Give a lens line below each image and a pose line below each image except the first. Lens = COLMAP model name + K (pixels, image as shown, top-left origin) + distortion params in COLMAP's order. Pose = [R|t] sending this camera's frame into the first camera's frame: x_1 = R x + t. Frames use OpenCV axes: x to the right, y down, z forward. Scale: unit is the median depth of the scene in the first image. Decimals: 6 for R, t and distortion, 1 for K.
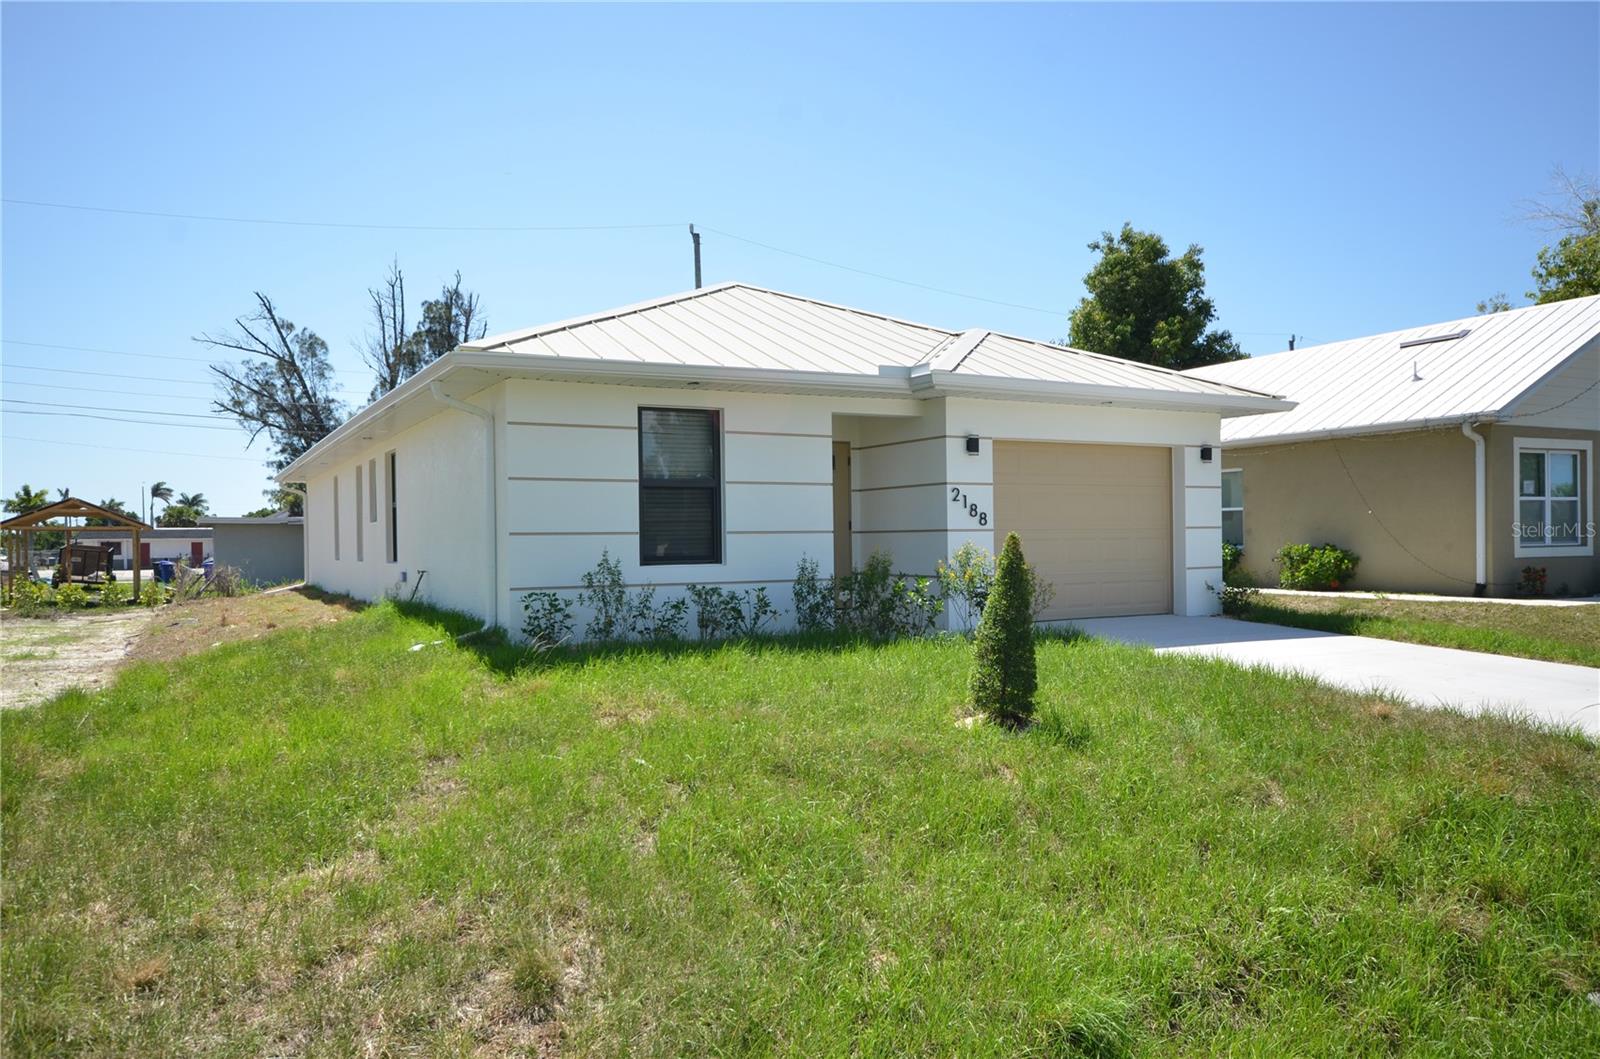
lens RADIAL K [[1132.2, 0, 814.0], [0, 1132.2, 536.8], [0, 0, 1]] dist [0.033861, 0.001556]
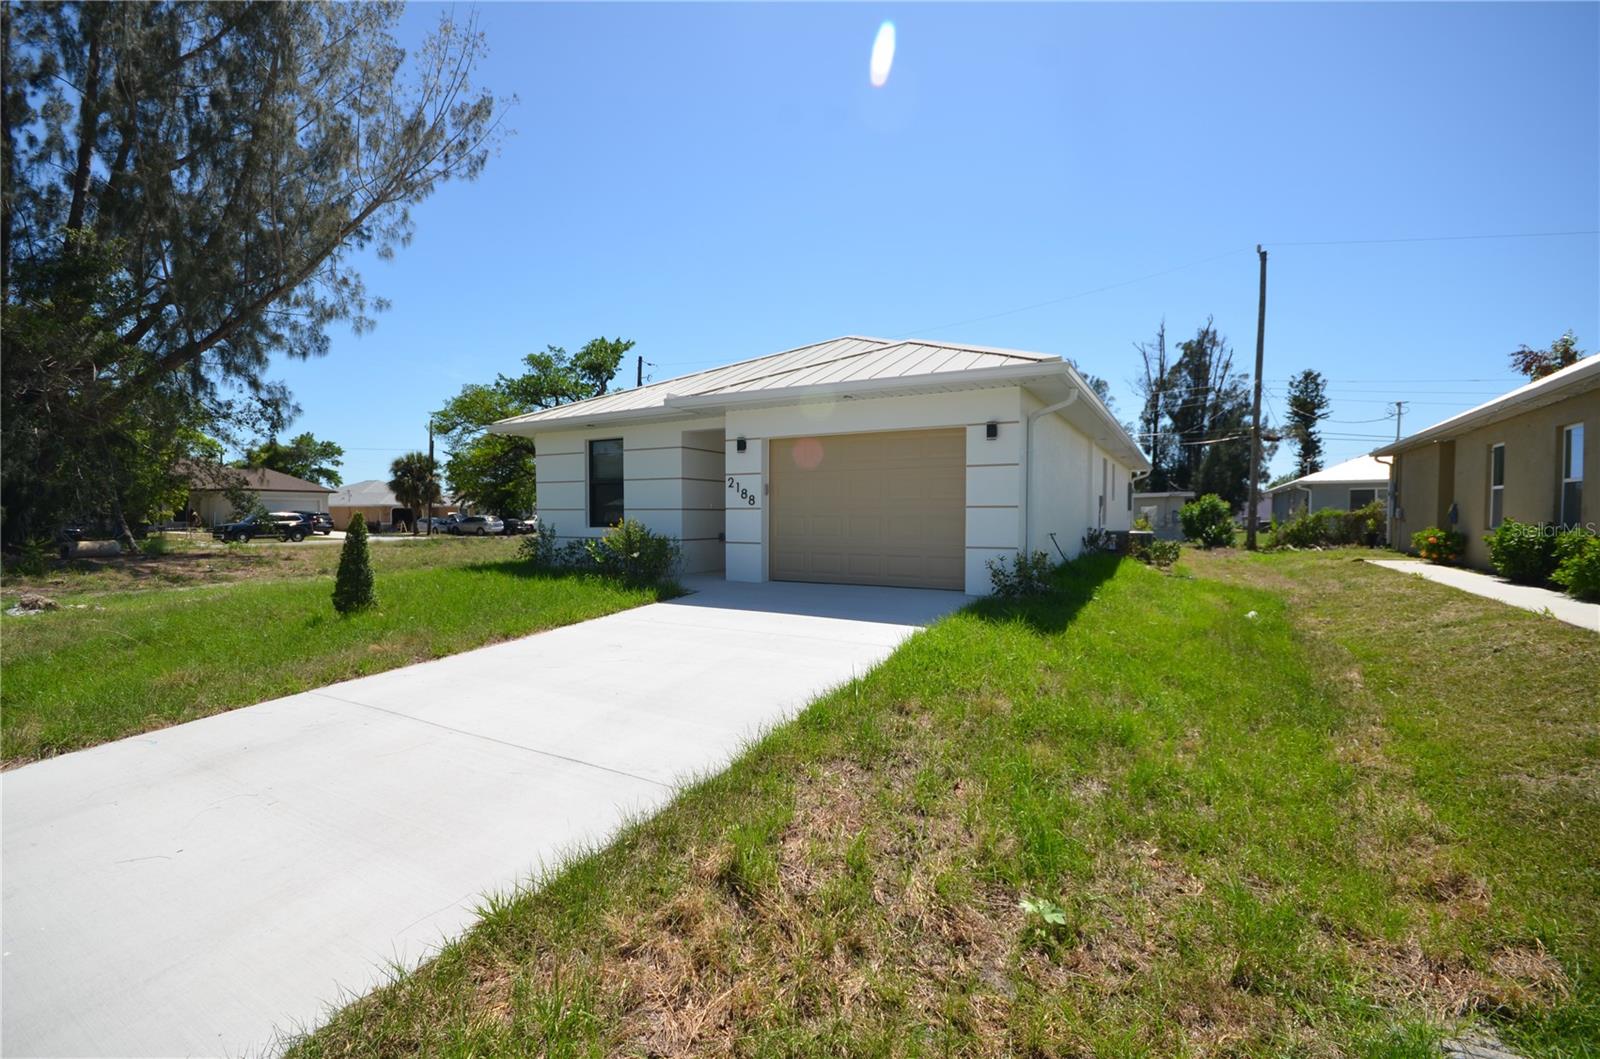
lens RADIAL K [[713.2, 0, 790.4], [0, 713.2, 528.4], [0, 0, 1]] dist [-0.002957, -0.003131]
pose [[0.500881, 0.029556, -0.865011, 0.623849], [-0.003722, 0.999481, 0.031996, -0.006833], [0.865508, -0.012807, 0.500731, 0.433828]]
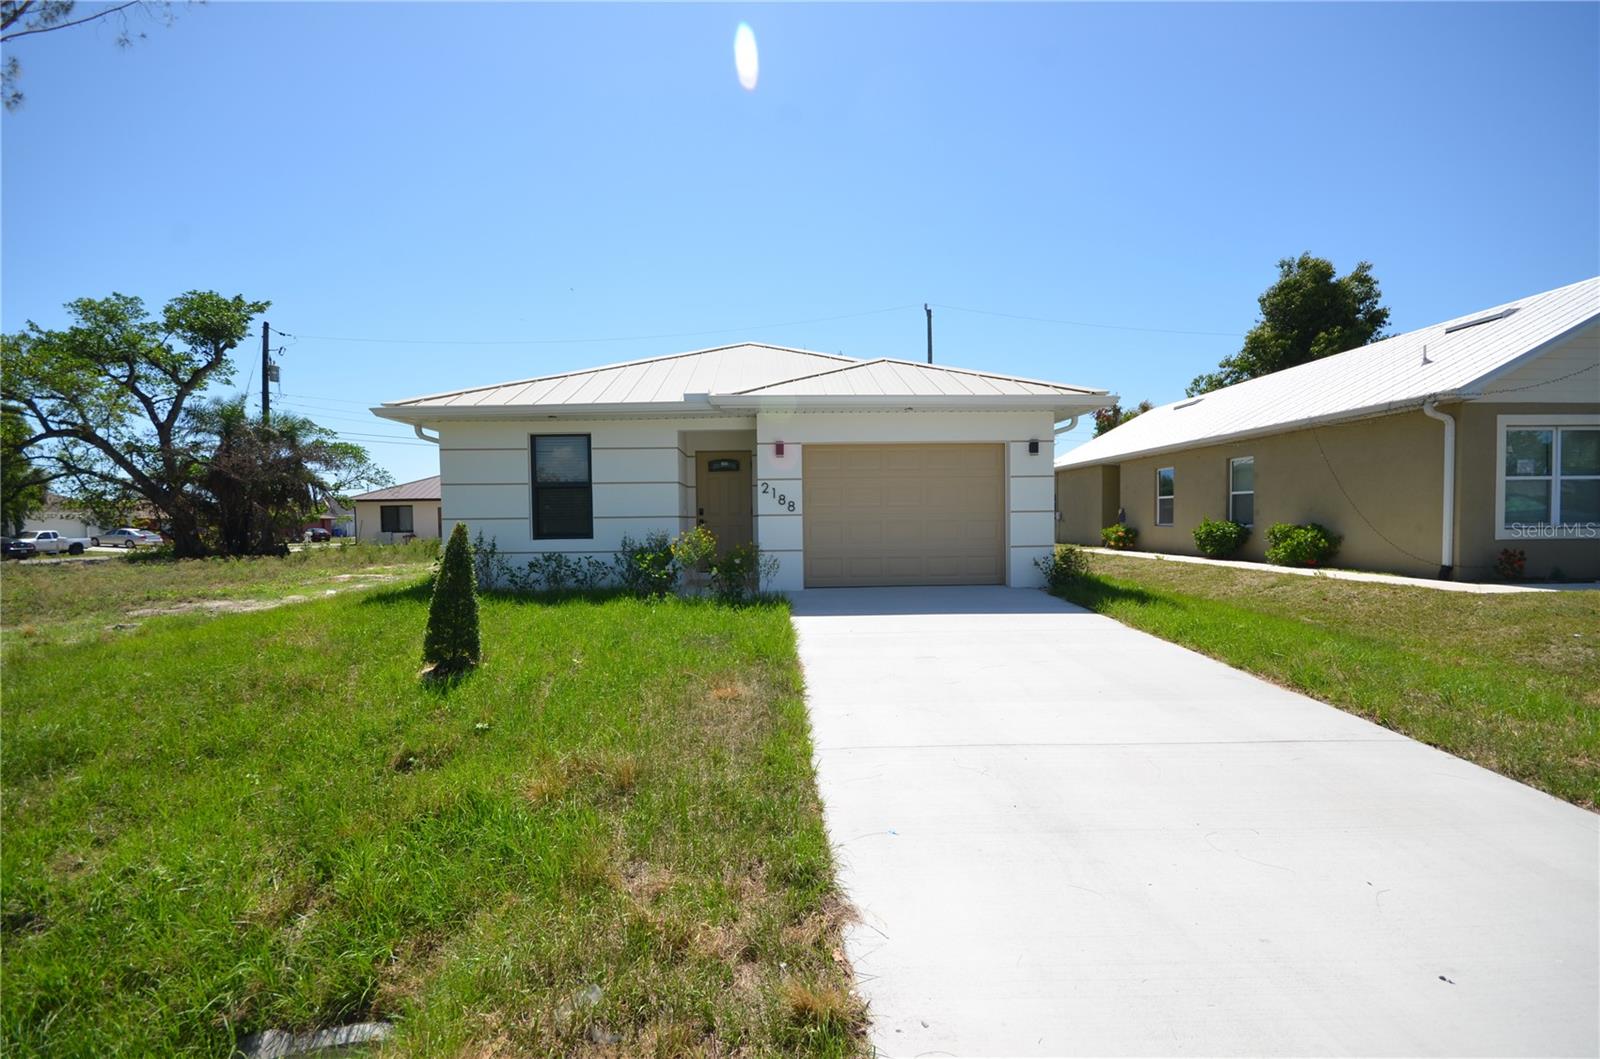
lens RADIAL K [[713.2, 0, 796.8], [0, 713.2, 526.6], [0, 0, 1]] dist [-0.002957, -0.003131]
pose [[0.886063, 0.006273, -0.463523, 0.370414], [0.002707, 0.999821, 0.018706, -0.005572], [0.463557, -0.017830, 0.885888, 0.198611]]
